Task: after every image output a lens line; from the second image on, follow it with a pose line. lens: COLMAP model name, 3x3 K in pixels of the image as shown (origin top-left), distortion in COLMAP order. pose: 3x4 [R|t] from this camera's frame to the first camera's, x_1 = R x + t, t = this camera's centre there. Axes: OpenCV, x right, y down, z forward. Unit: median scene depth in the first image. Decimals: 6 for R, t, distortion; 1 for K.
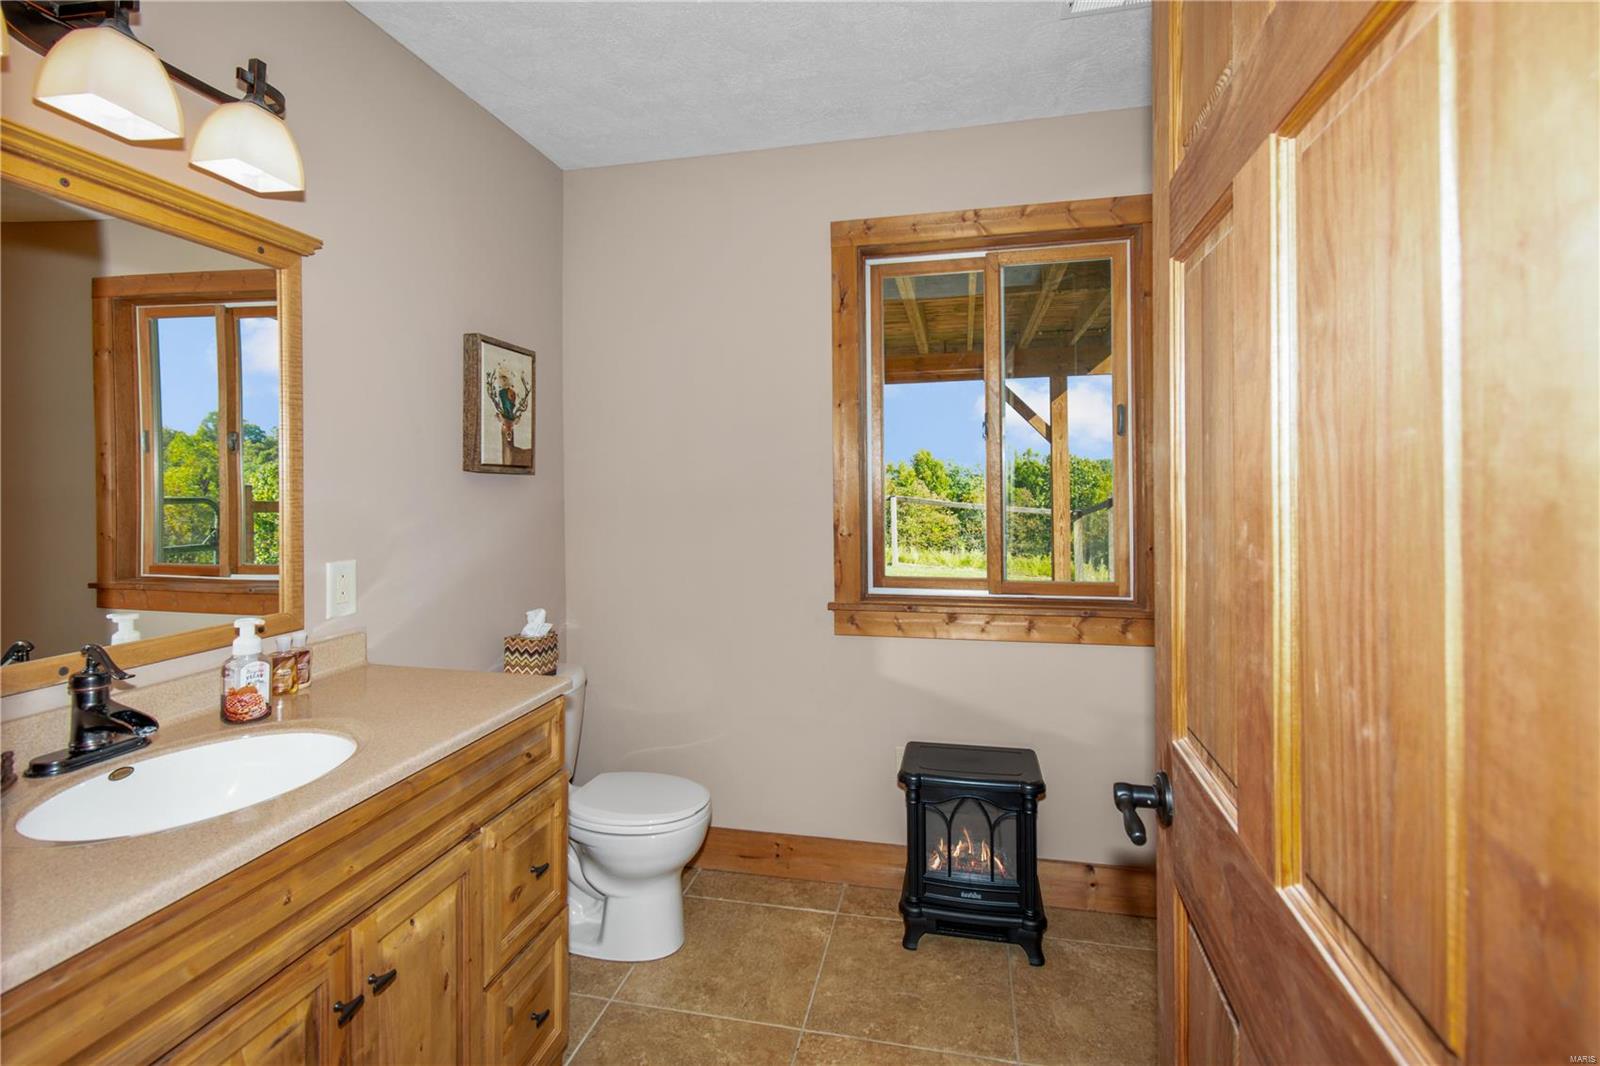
lens RADIAL K [[751.4, 0, 798.8], [0, 751.4, 481.9], [0, 0, 1]] dist [-0.000521, -0.000113]
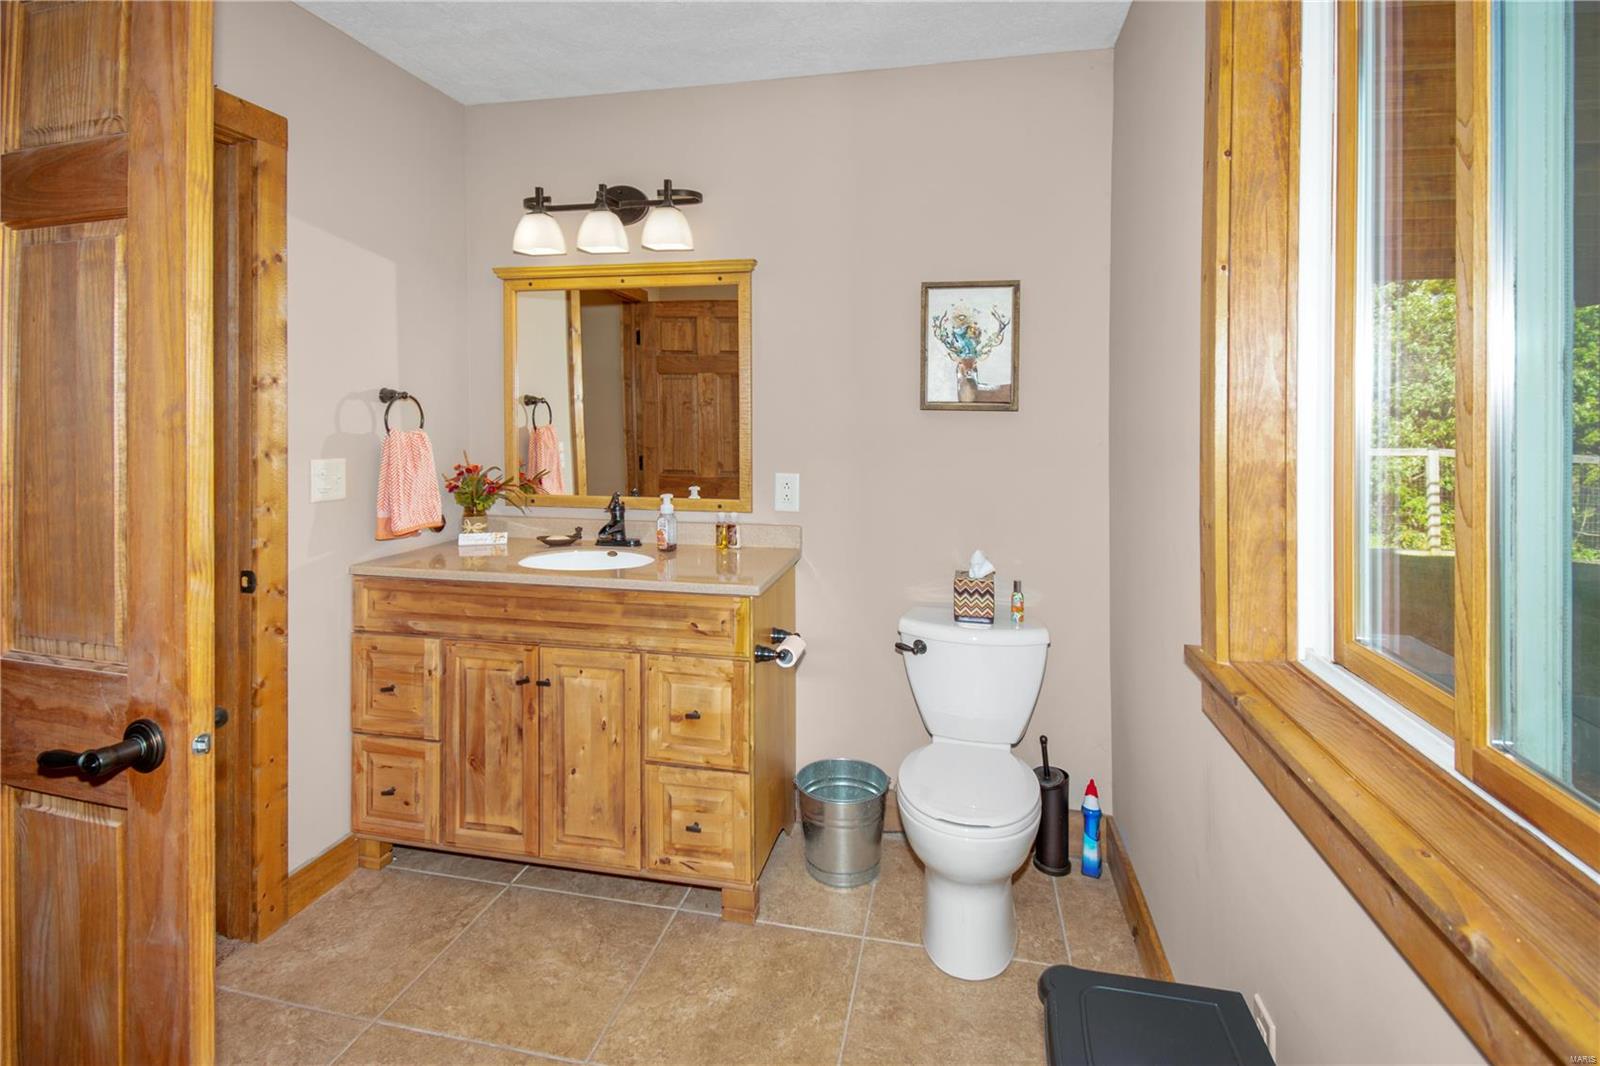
lens RADIAL K [[755.6, 0, 802.1], [0, 755.6, 422.7], [0, 0, 1]] dist [0.000523, 0.000020]
pose [[0.010591, 0.010161, -0.999892, 0.643468], [-0.002100, 0.999946, 0.010139, -0.004801], [0.999942, 0.001992, 0.010612, 0.779142]]
